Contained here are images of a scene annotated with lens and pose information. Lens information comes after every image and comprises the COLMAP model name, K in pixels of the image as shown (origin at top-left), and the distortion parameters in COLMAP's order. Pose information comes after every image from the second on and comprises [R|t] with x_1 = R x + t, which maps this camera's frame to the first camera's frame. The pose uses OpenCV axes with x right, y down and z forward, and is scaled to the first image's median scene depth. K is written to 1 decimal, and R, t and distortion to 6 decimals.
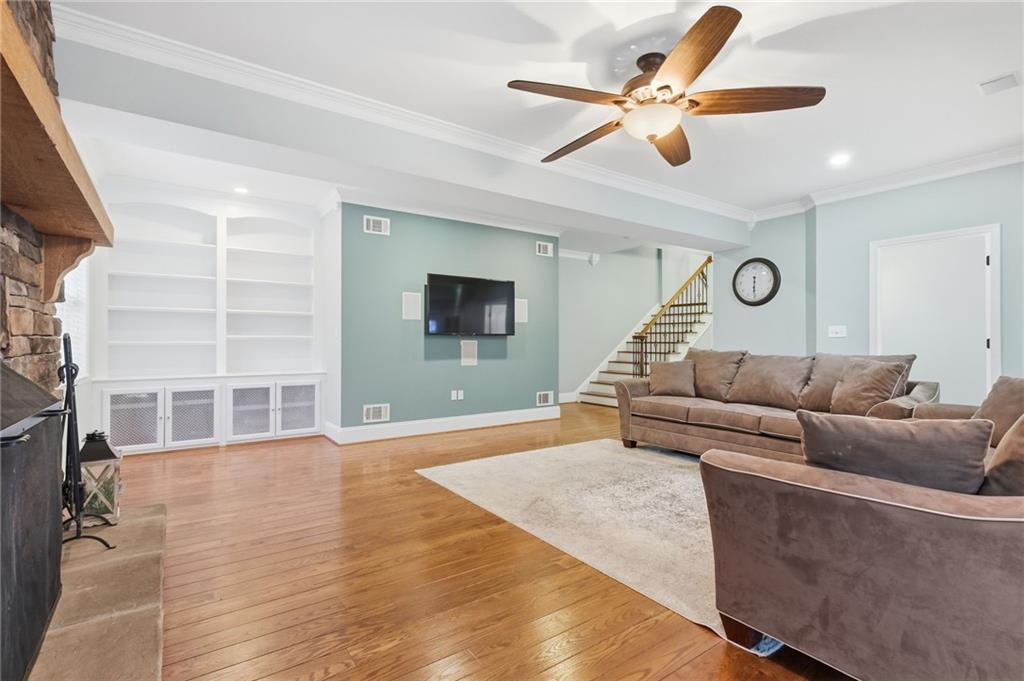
lens RADIAL K [[479.9, 0, 512.0], [0, 479.9, 339.2], [0, 0, 1]] dist [0.000839, 0.000018]
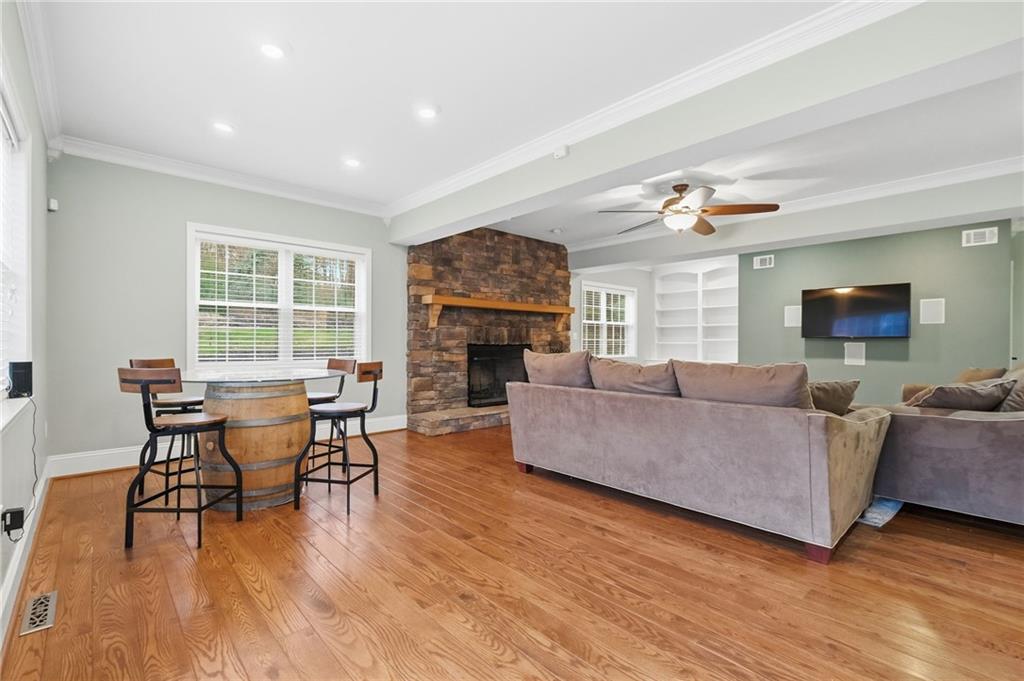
lens RADIAL K [[448.3, 0, 514.9], [0, 448.3, 343.5], [0, 0, 1]] dist [-0.000932, 0.000285]
pose [[0.139816, 0.006497, -0.990156, 0.906846], [0.000943, 0.999977, 0.006695, -0.003476], [0.990177, -0.001870, 0.139807, 0.075988]]
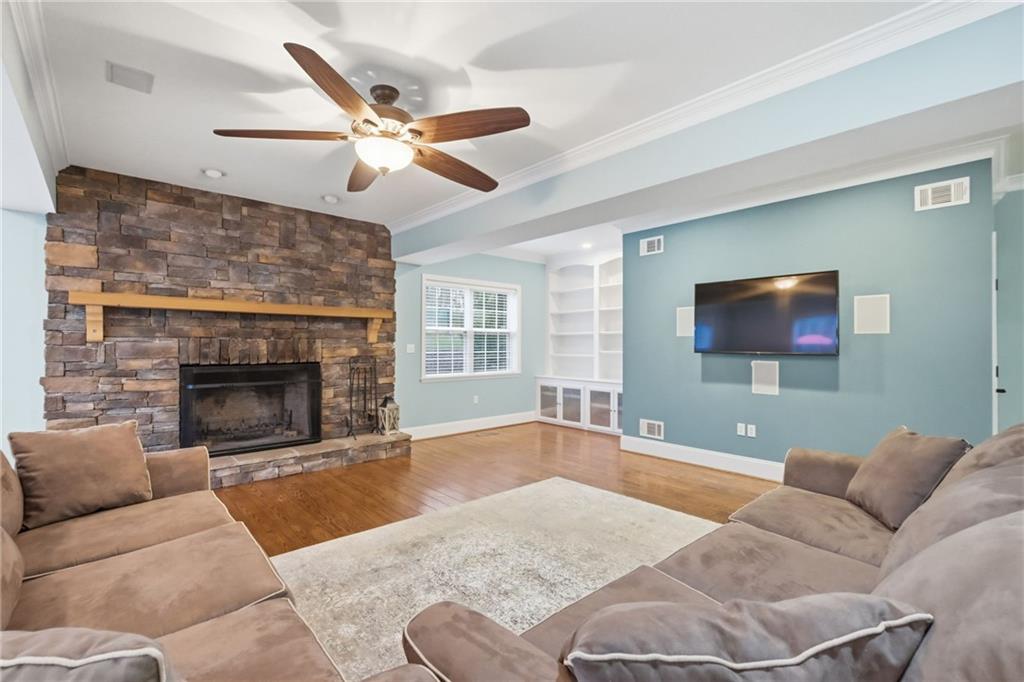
lens RADIAL K [[448.3, 0, 508.8], [0, 448.3, 341.1], [0, 0, 1]] dist [-0.000932, 0.000285]
pose [[0.130116, -0.005996, -0.991481, 0.605378], [0.002599, 0.999980, -0.005706, -0.027888], [0.991495, -0.001834, 0.130130, 0.554262]]
